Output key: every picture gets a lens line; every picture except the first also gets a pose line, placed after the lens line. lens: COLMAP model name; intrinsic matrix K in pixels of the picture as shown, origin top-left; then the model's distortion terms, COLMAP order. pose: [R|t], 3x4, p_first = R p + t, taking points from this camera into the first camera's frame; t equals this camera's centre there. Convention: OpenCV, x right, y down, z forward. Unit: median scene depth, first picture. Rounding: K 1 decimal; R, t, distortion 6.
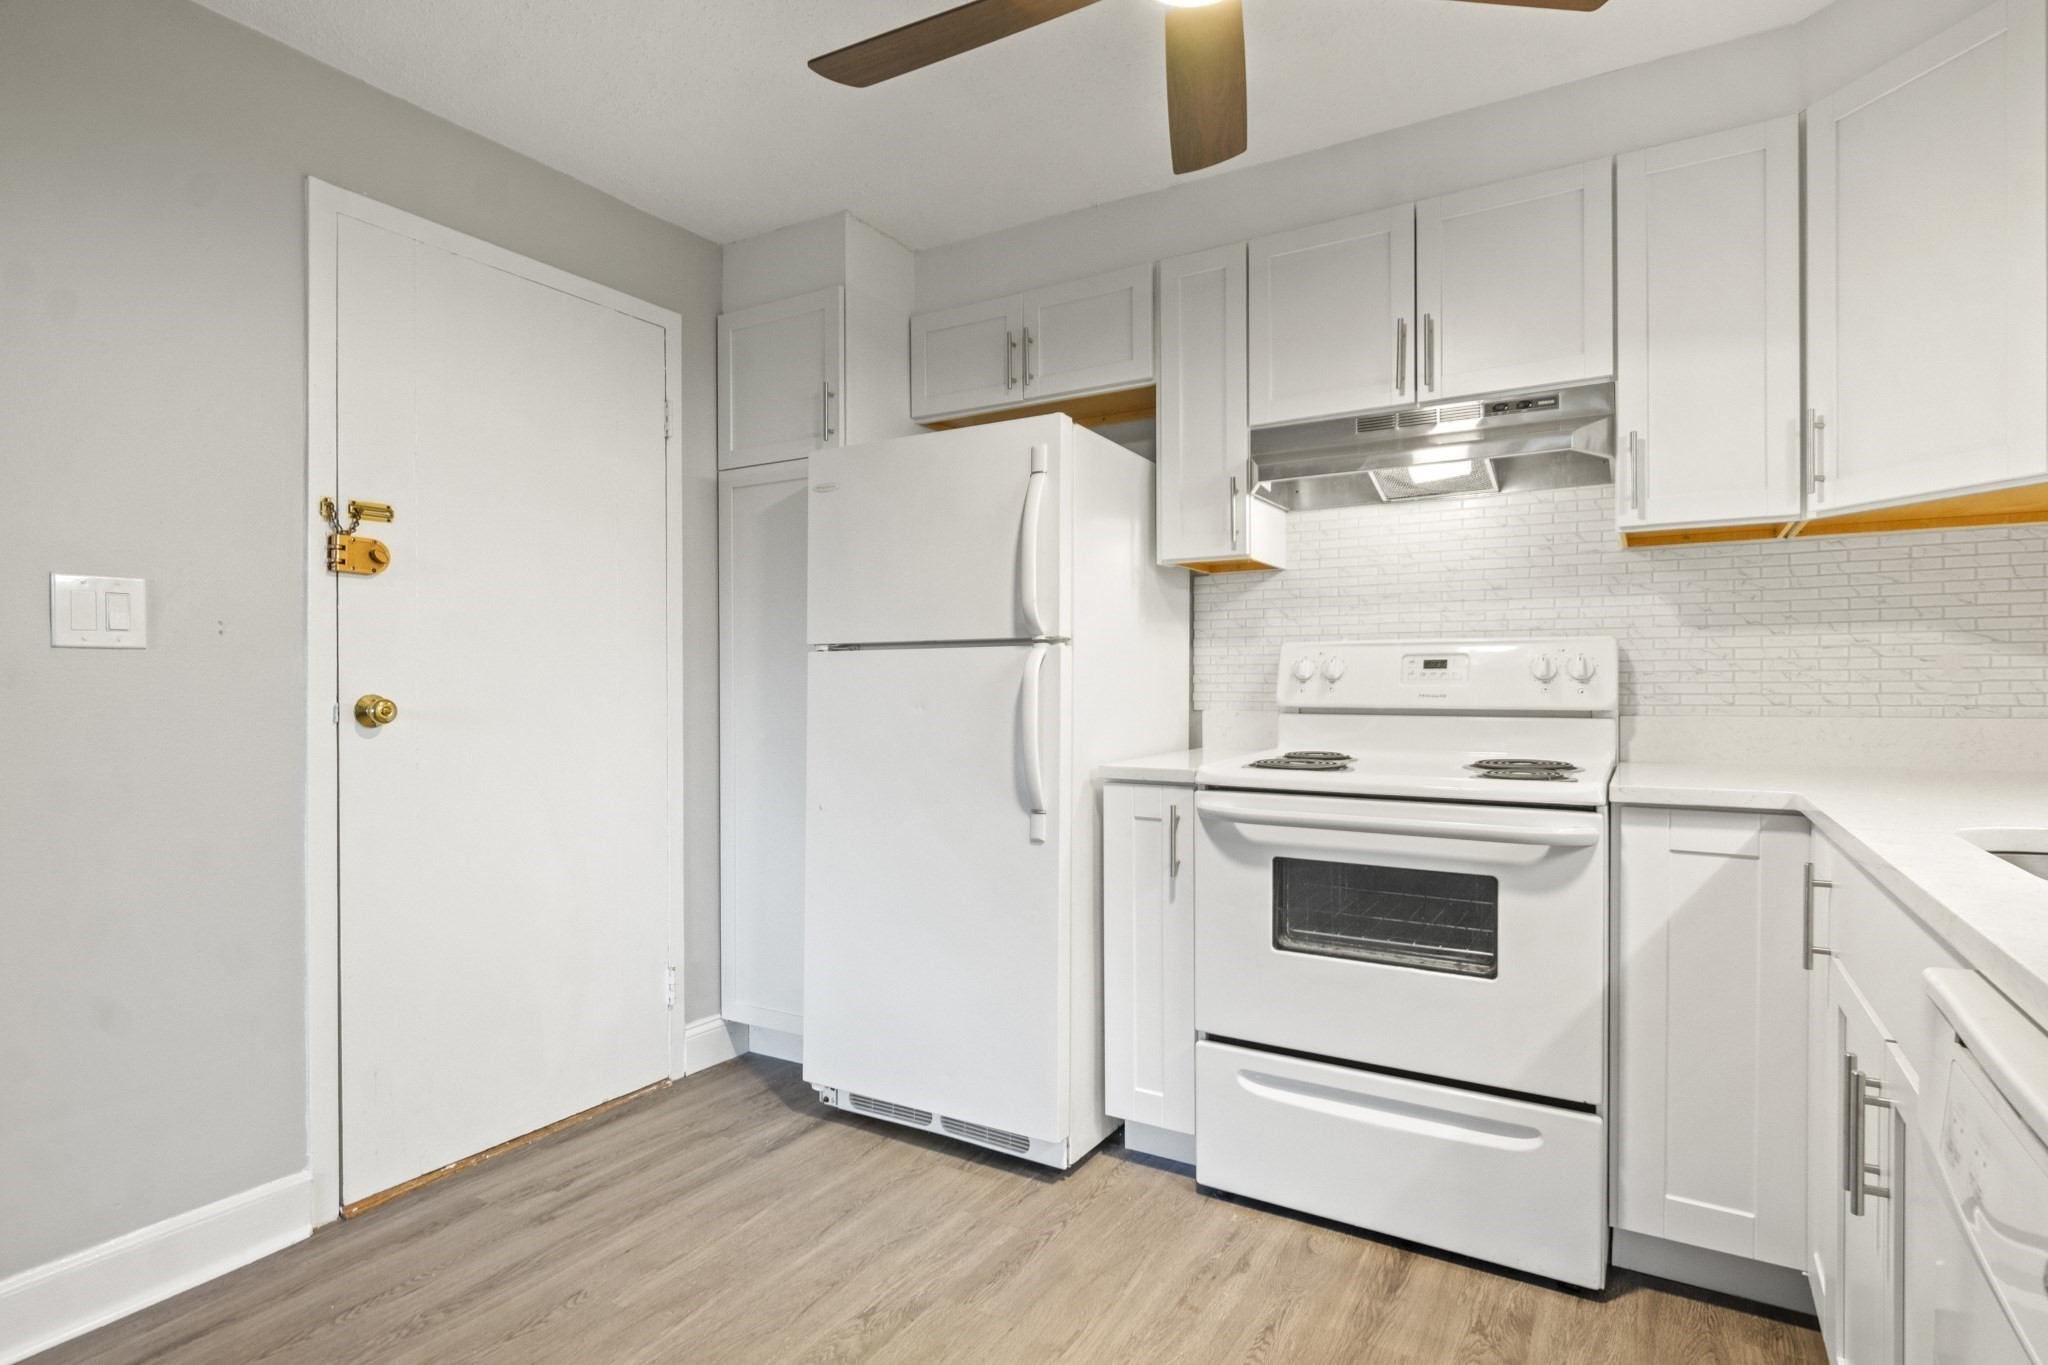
lens RADIAL K [[1007.4, 0, 1061.8], [0, 1007.4, 692.0], [0, 0, 1]] dist [-0.007410, -0.000998]
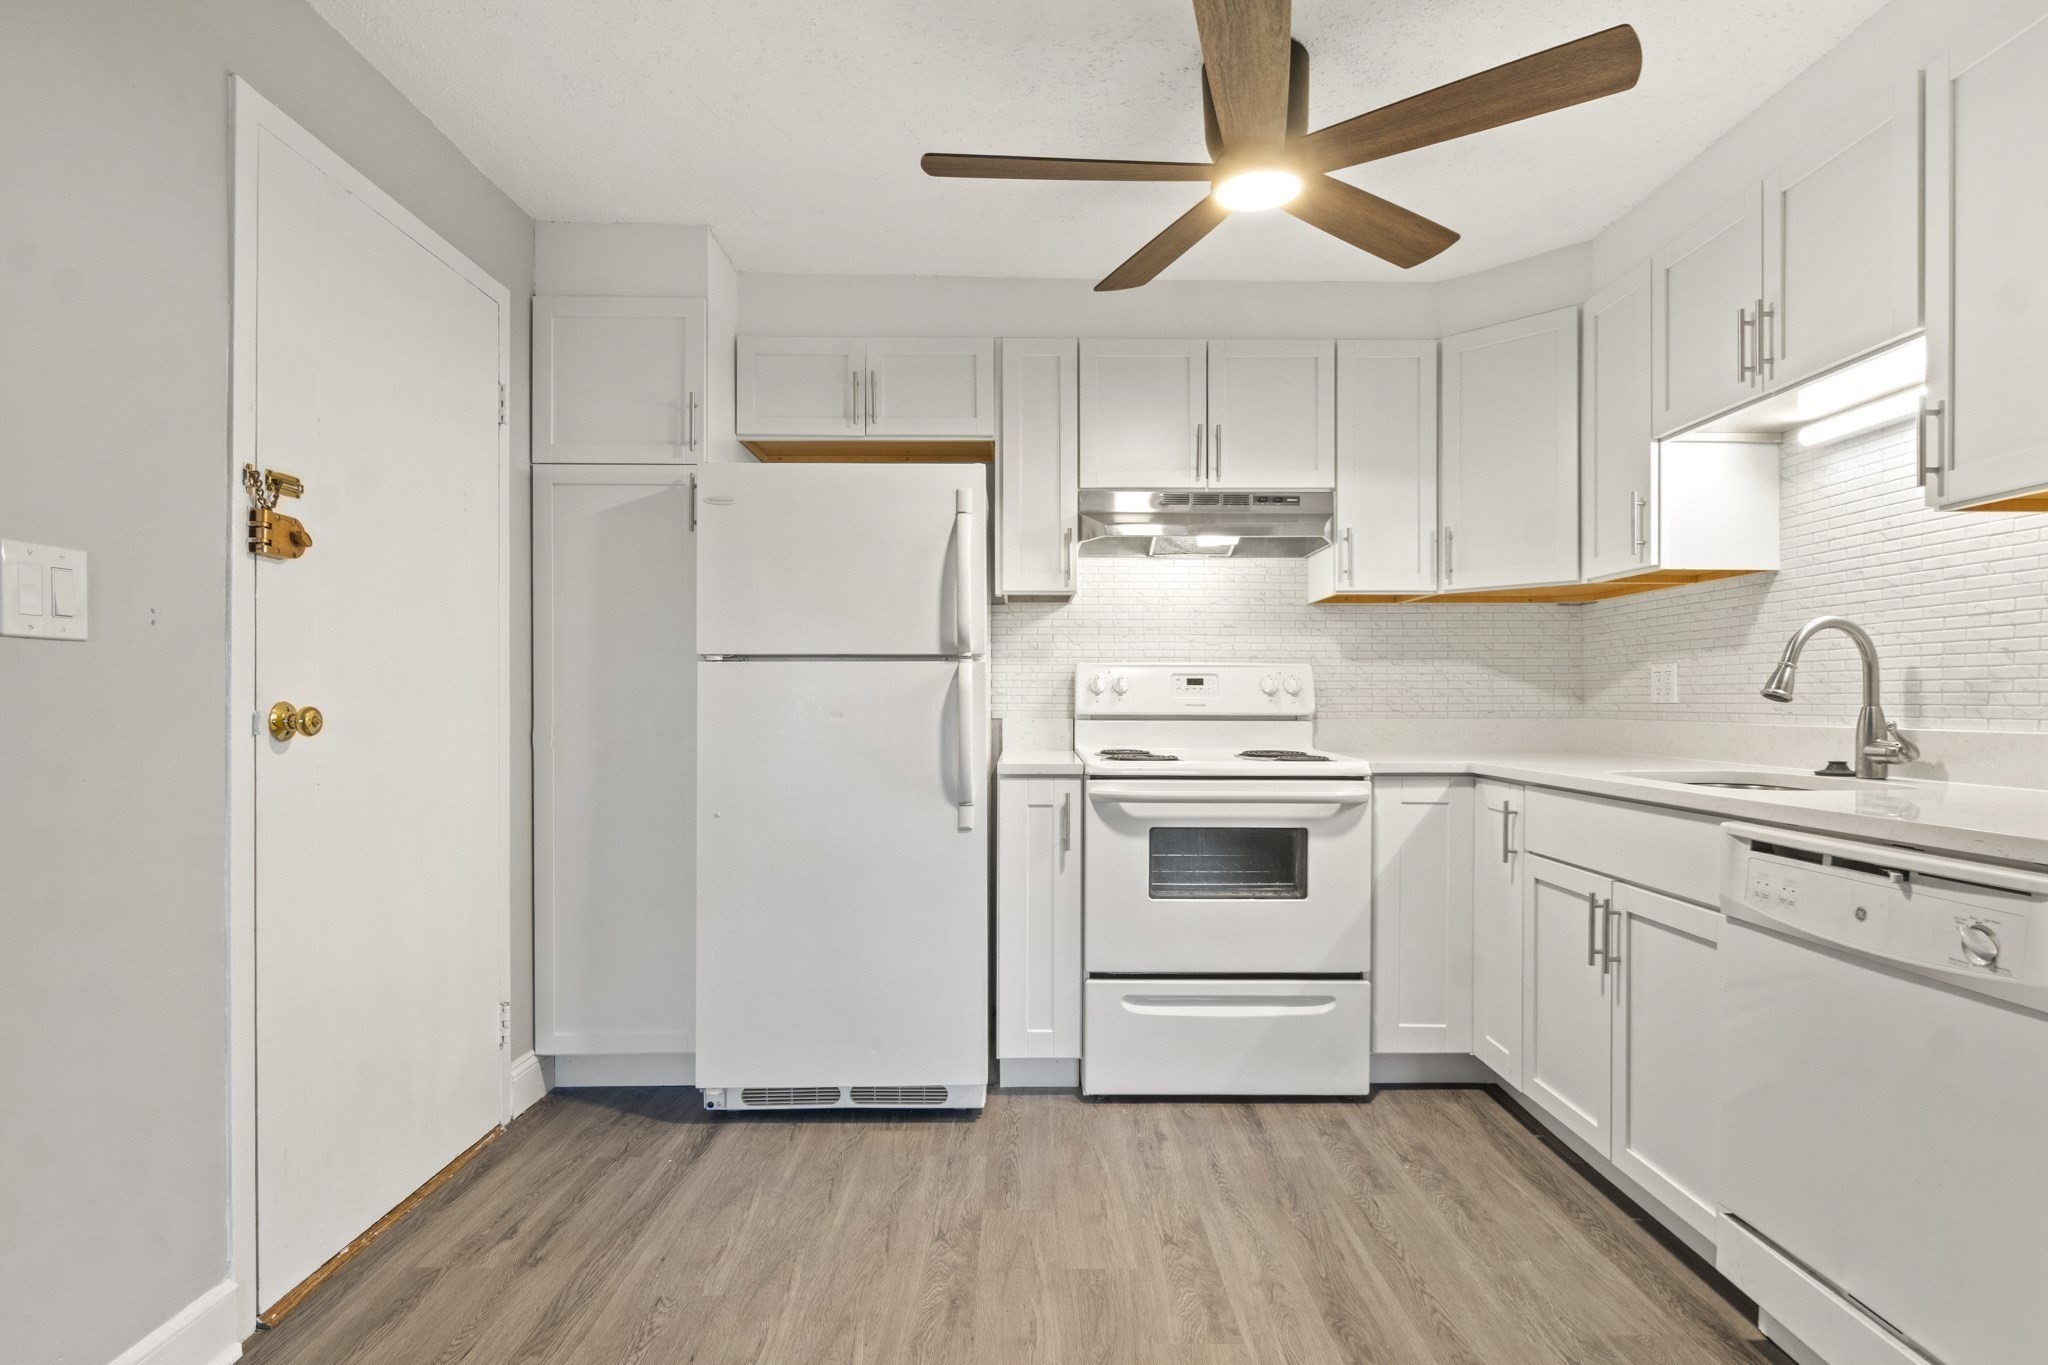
lens RADIAL K [[1007.4, 0, 1040.6], [0, 1007.4, 704.1], [0, 0, 1]] dist [-0.007410, -0.000998]
pose [[0.858305, 0.001479, 0.513137, -0.571189], [0.000583, 0.999992, -0.003857, 0.008298], [-0.513139, 0.003610, 0.858298, -0.047330]]
